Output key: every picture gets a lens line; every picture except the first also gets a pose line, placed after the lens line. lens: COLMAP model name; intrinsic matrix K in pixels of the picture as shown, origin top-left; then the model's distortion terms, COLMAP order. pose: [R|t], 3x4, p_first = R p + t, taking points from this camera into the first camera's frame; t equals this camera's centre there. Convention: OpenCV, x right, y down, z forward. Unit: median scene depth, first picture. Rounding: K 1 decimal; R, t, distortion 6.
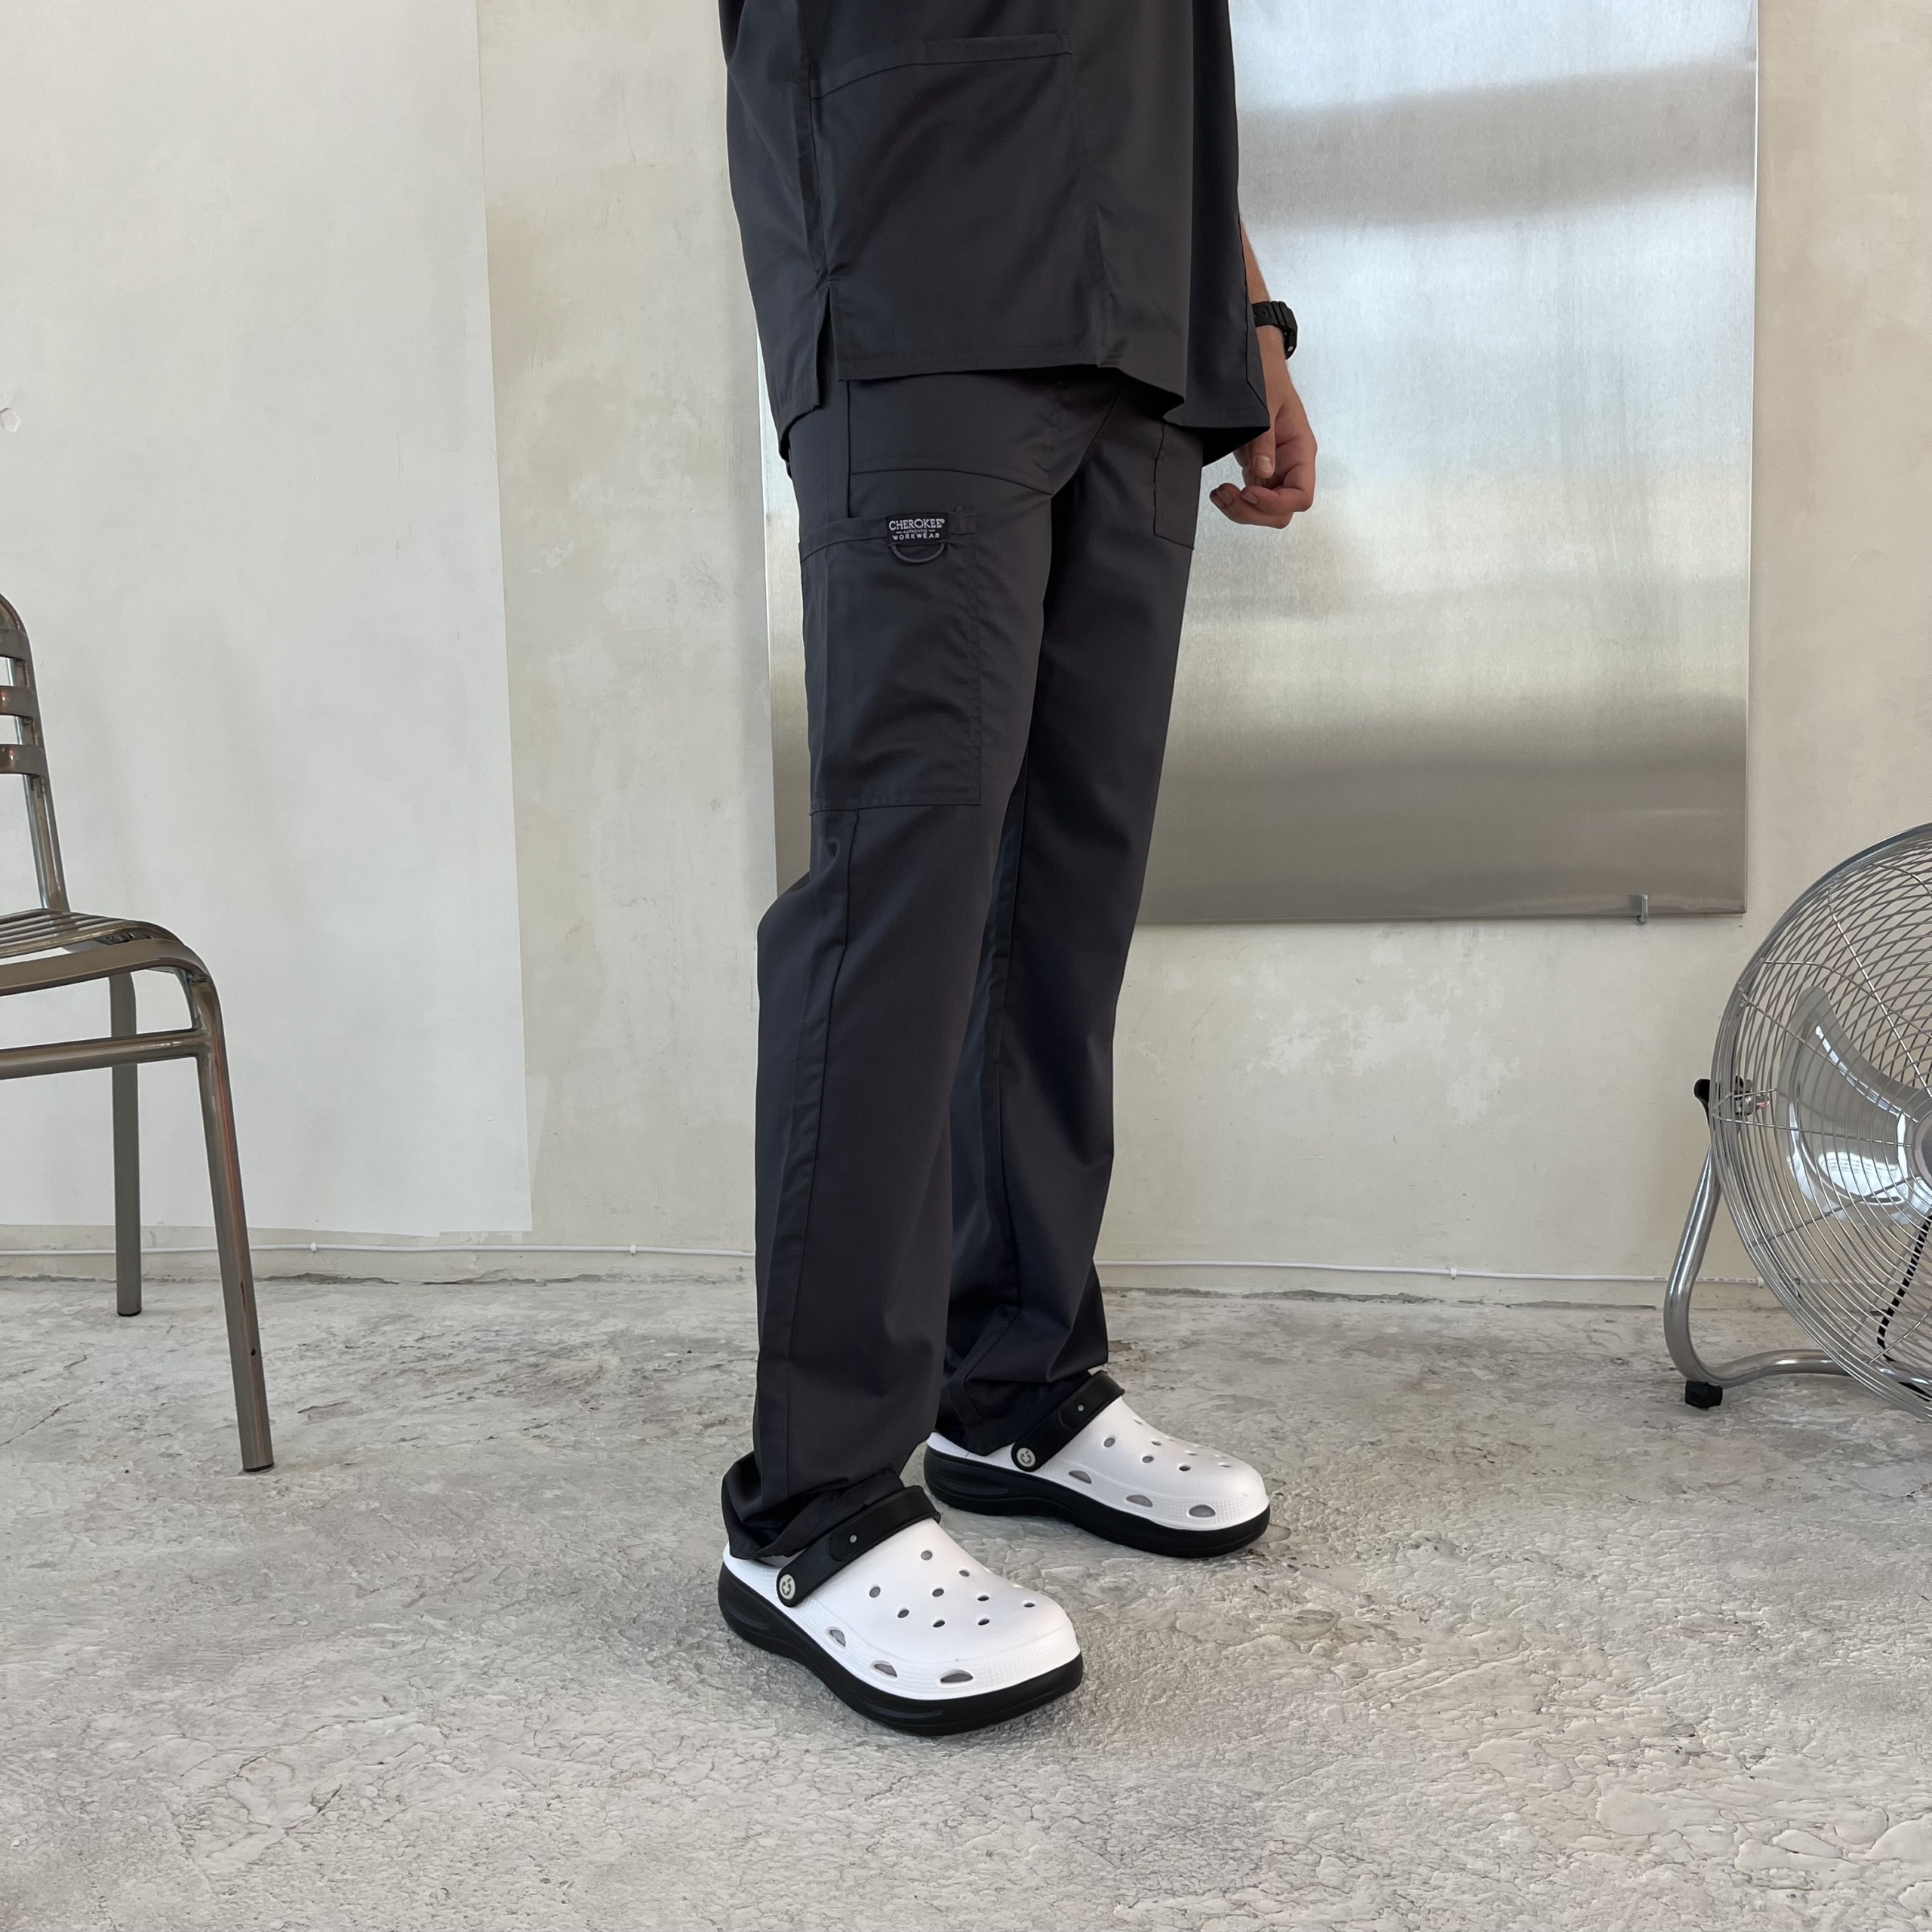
lens RADIAL K [[1947.7, 0, 967.9], [0, 1947.7, 972.7], [0, 0, 1]] dist [0.015276, 0.000000]
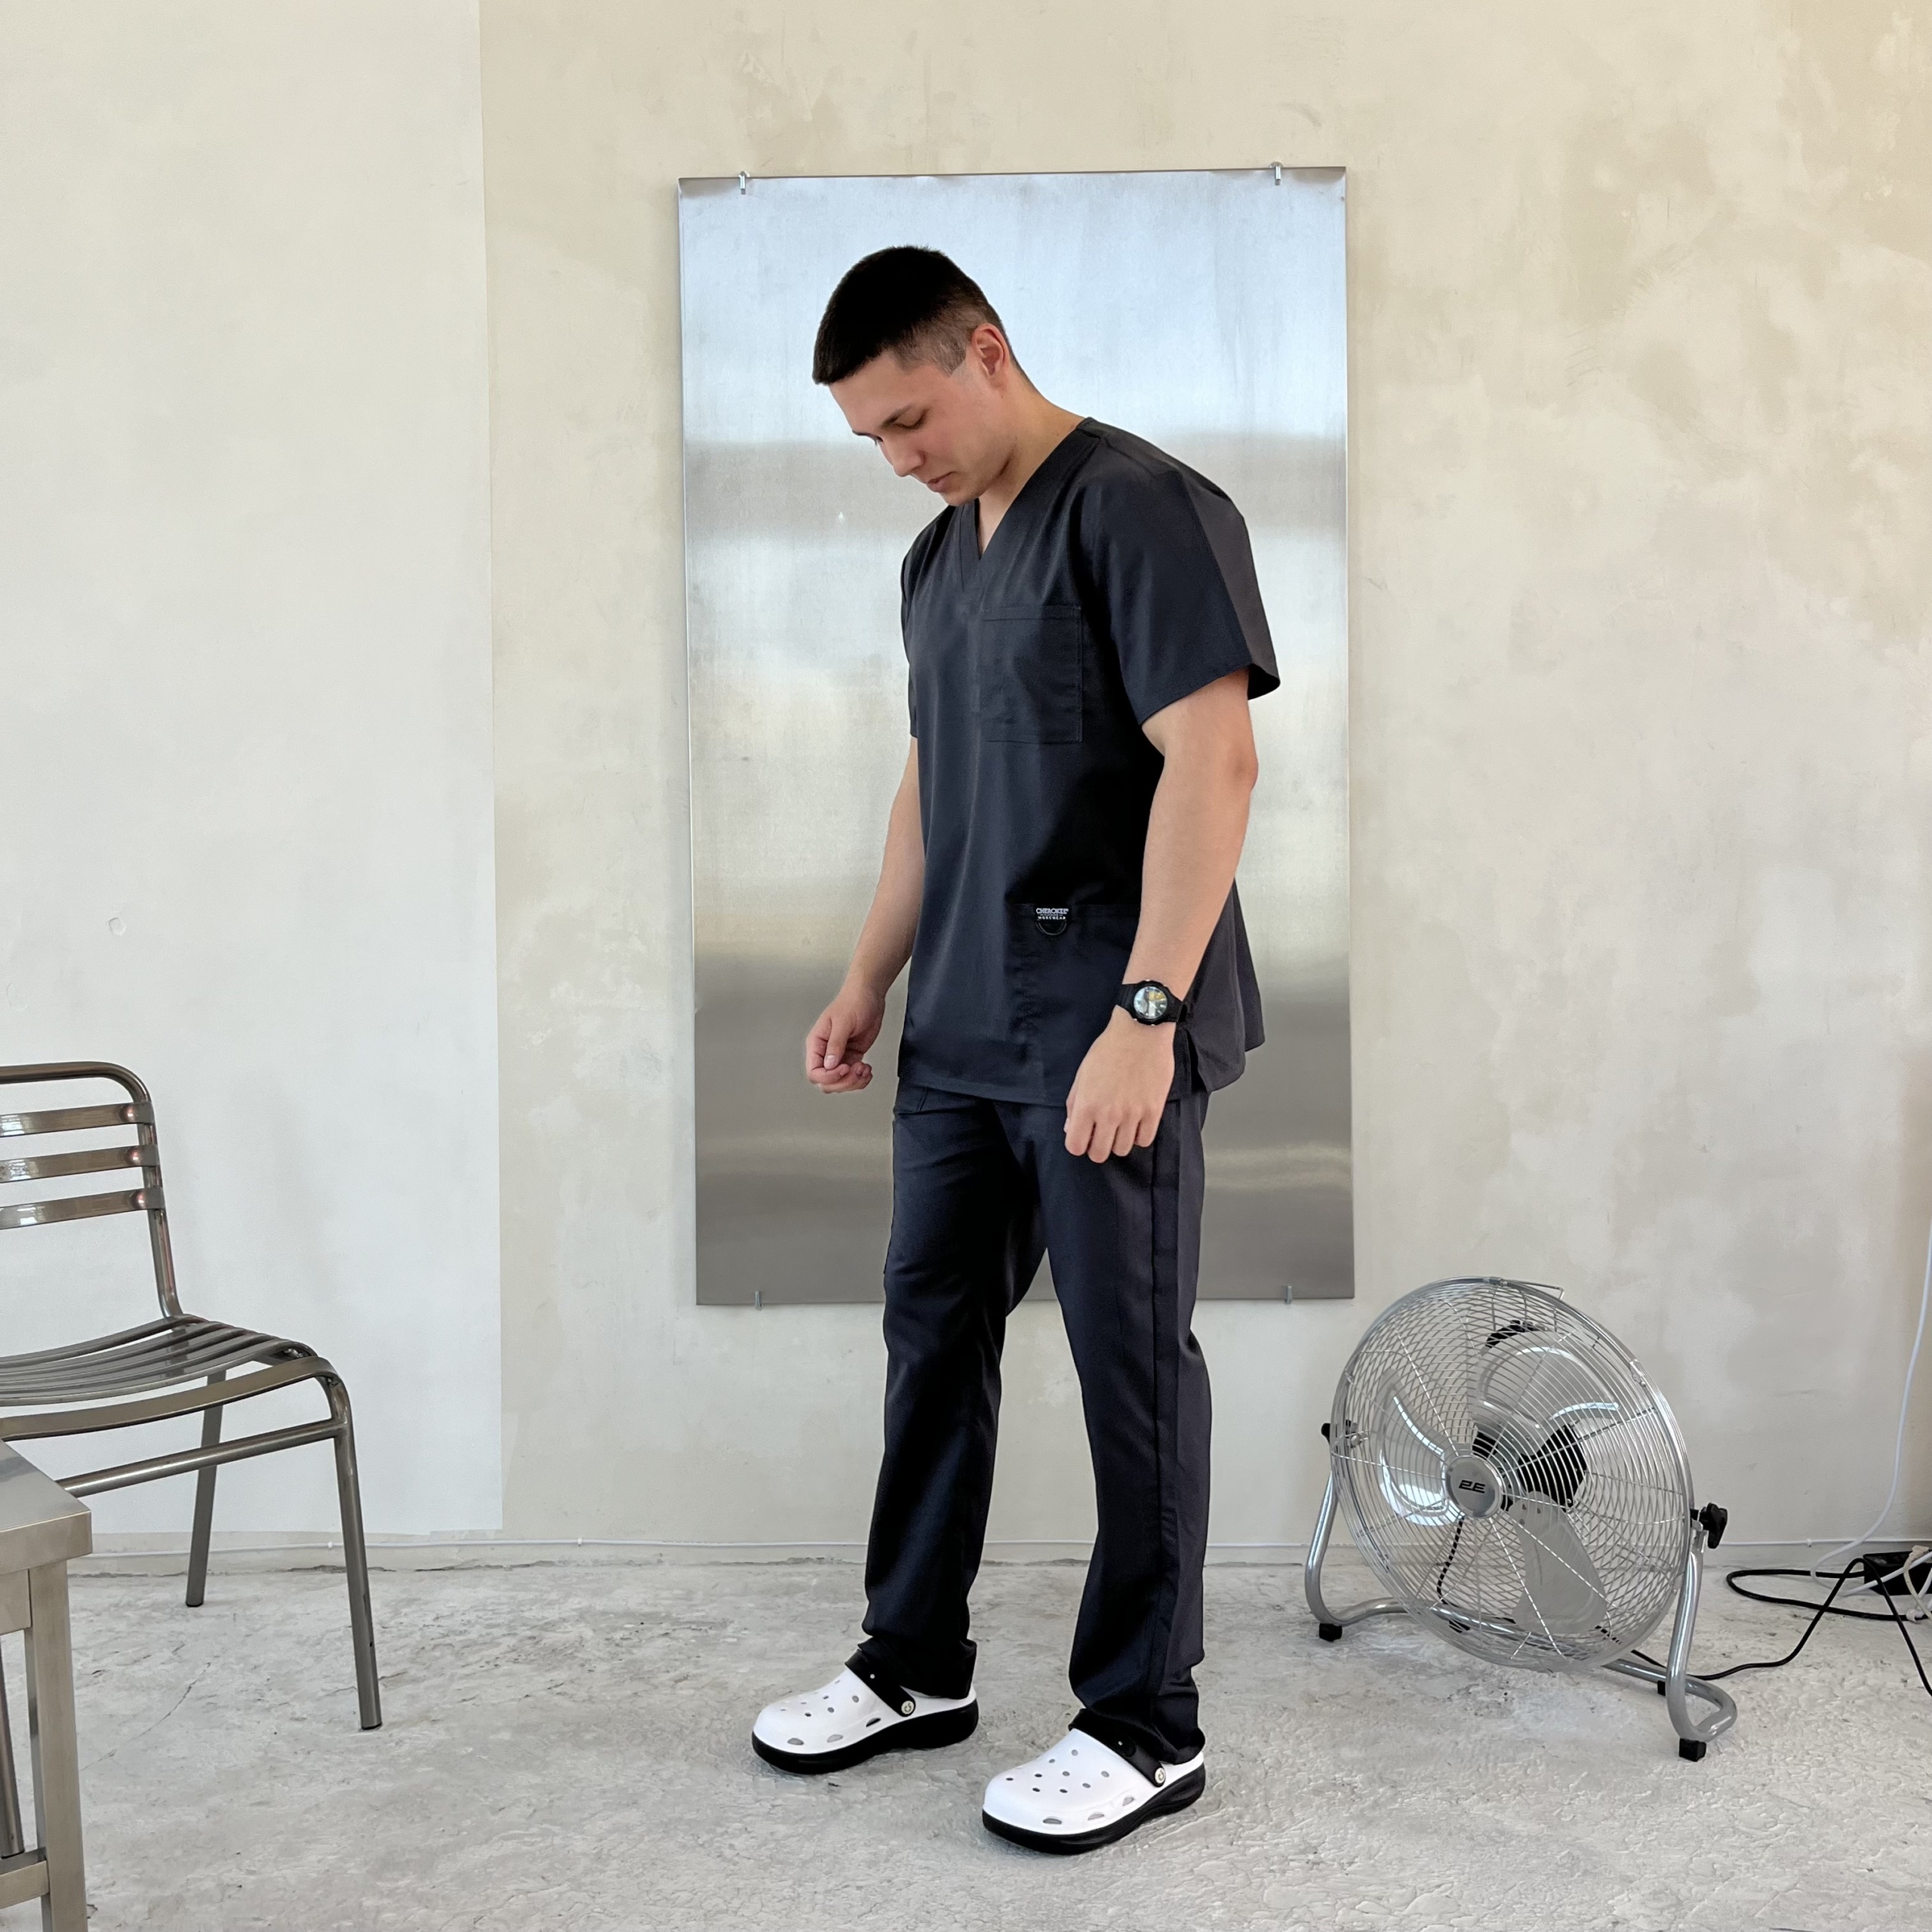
lens RADIAL K [[1947.7, 0, 954.9], [0, 1947.7, 976.7], [0, 0, 1]] dist [0.015276, 0.000000]
pose [[0.988175, 0.011949, 0.152865, -0.149980], [0.000456, 0.996725, -0.080863, -0.166217], [-0.153331, 0.079977, 0.984933, -0.487959]]
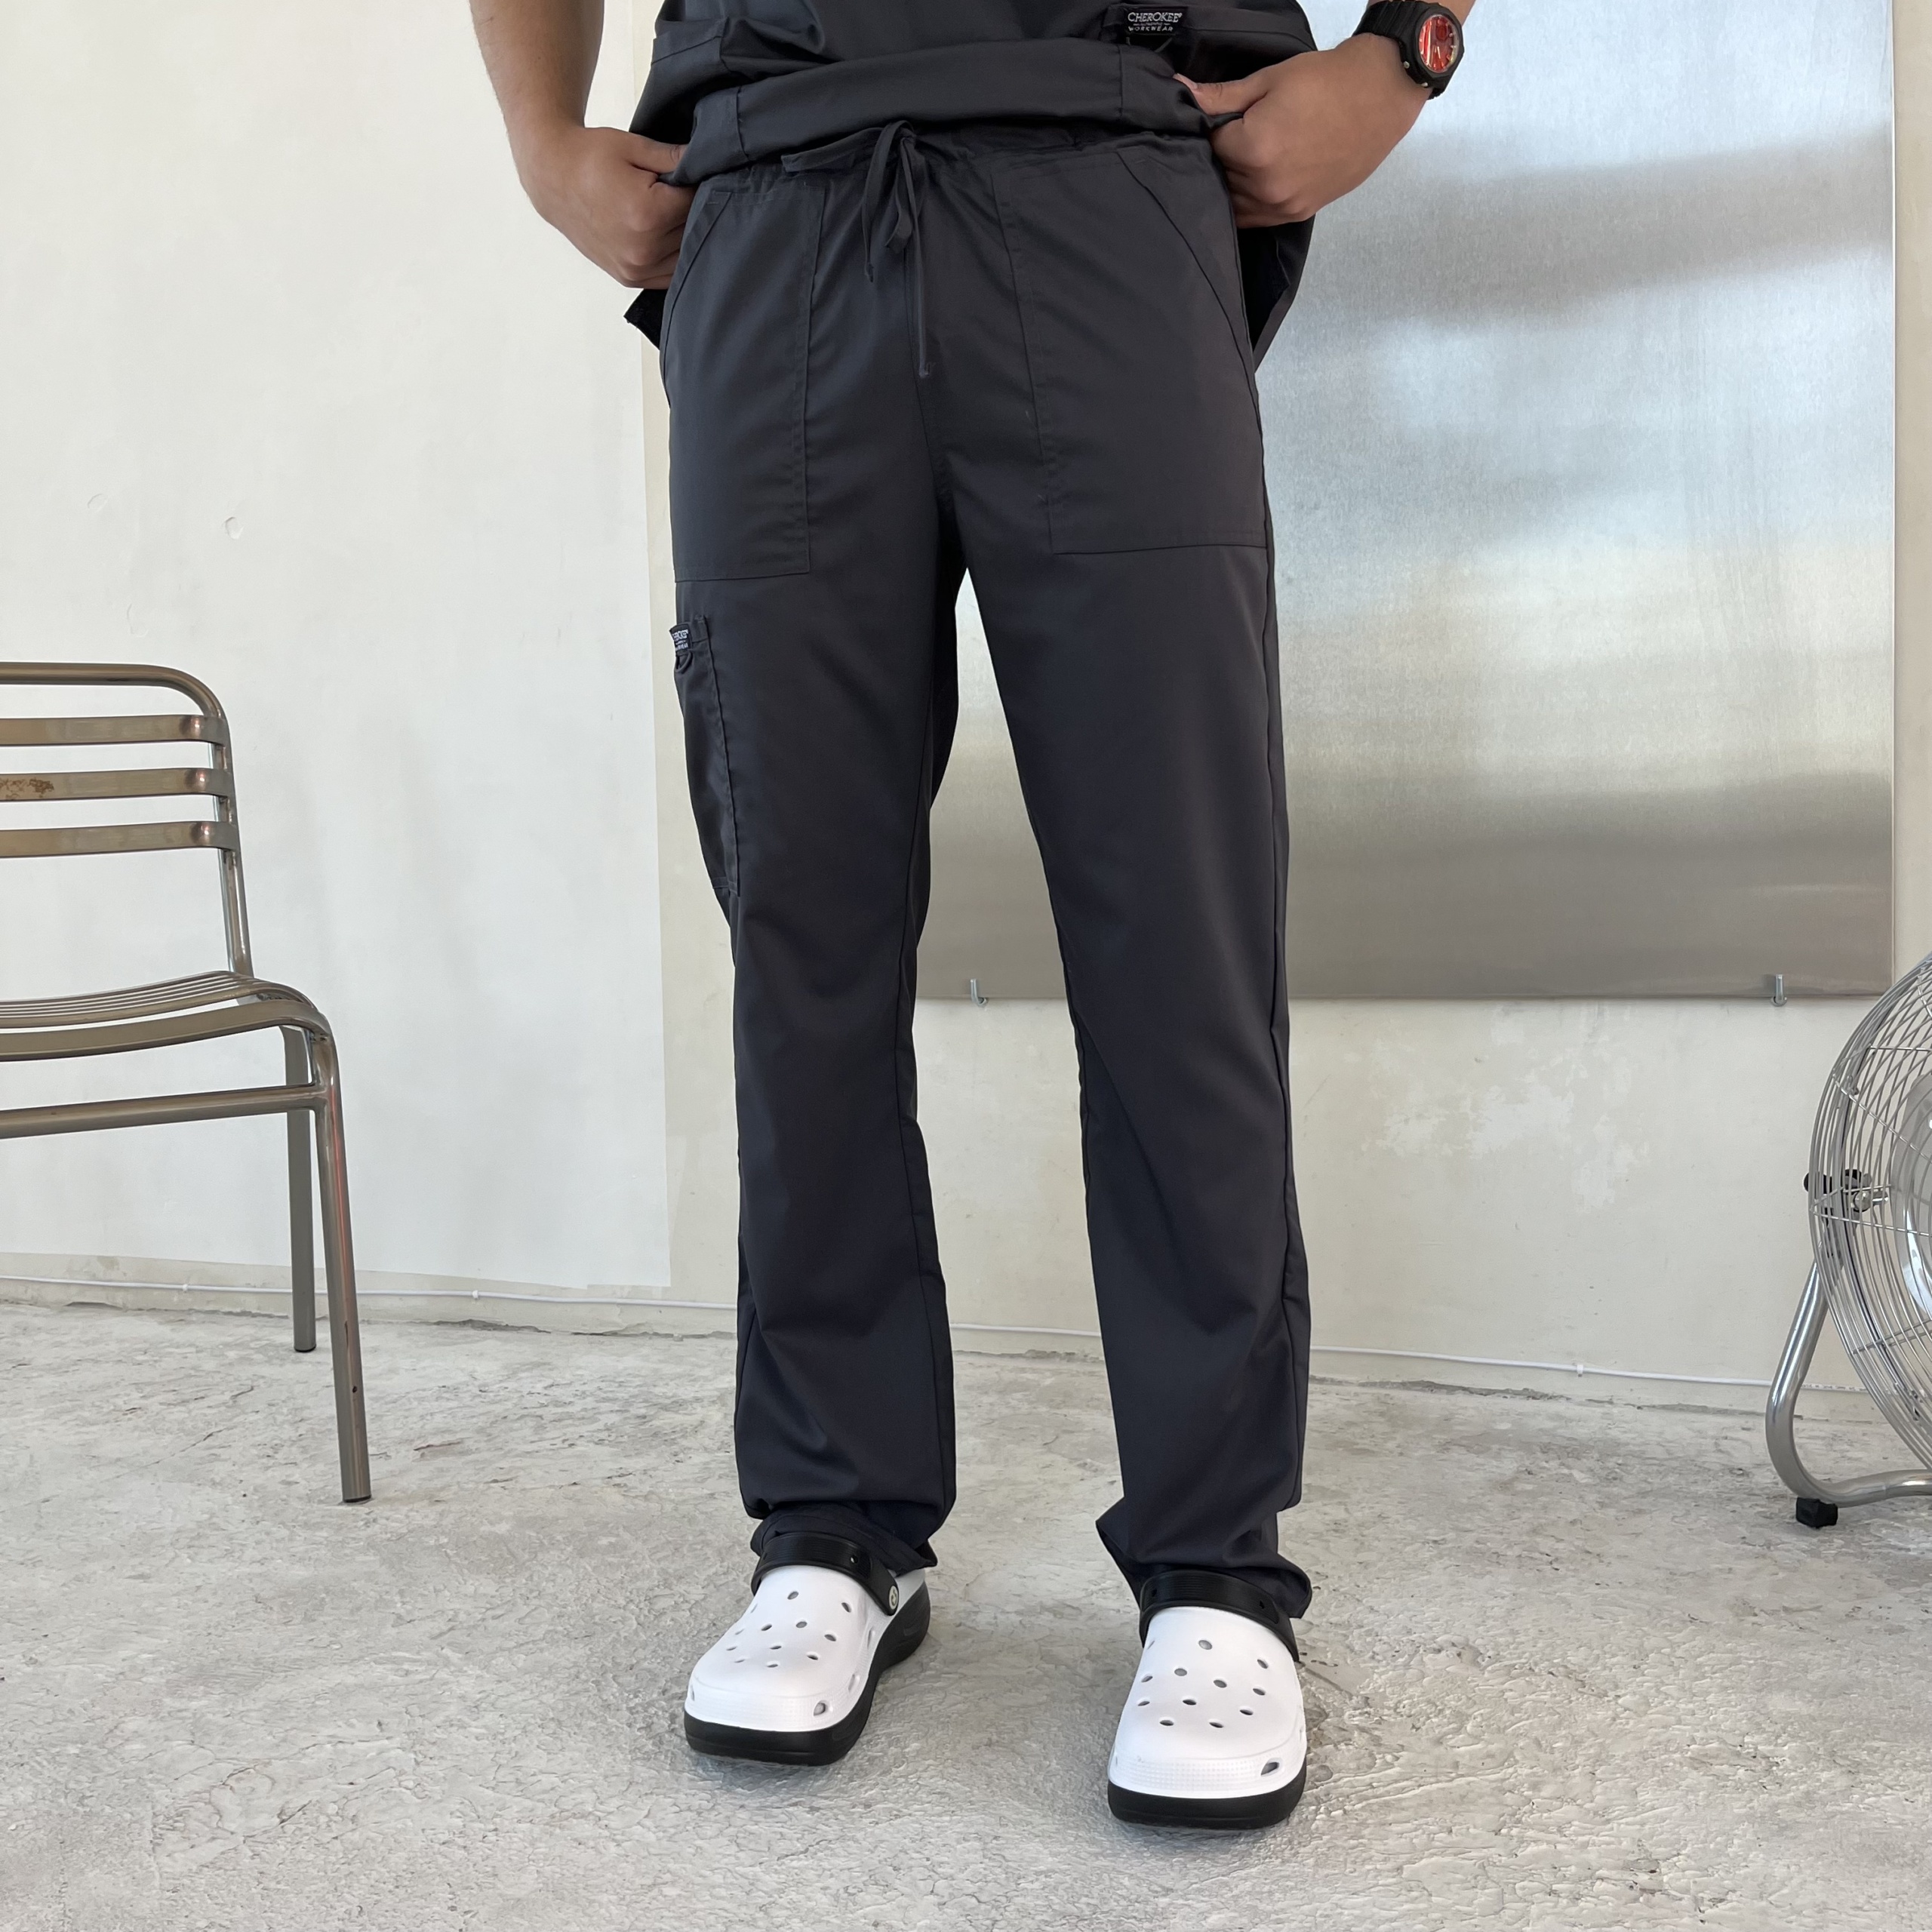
lens RADIAL K [[1947.7, 0, 966.5], [0, 1947.7, 968.3], [0, 0, 1]] dist [0.015276, 0.000000]
pose [[0.984268, 0.010702, -0.176355, 0.133984], [-0.017722, 0.999110, -0.038278, 0.000060], [0.175788, 0.040801, 0.983582, 0.002643]]
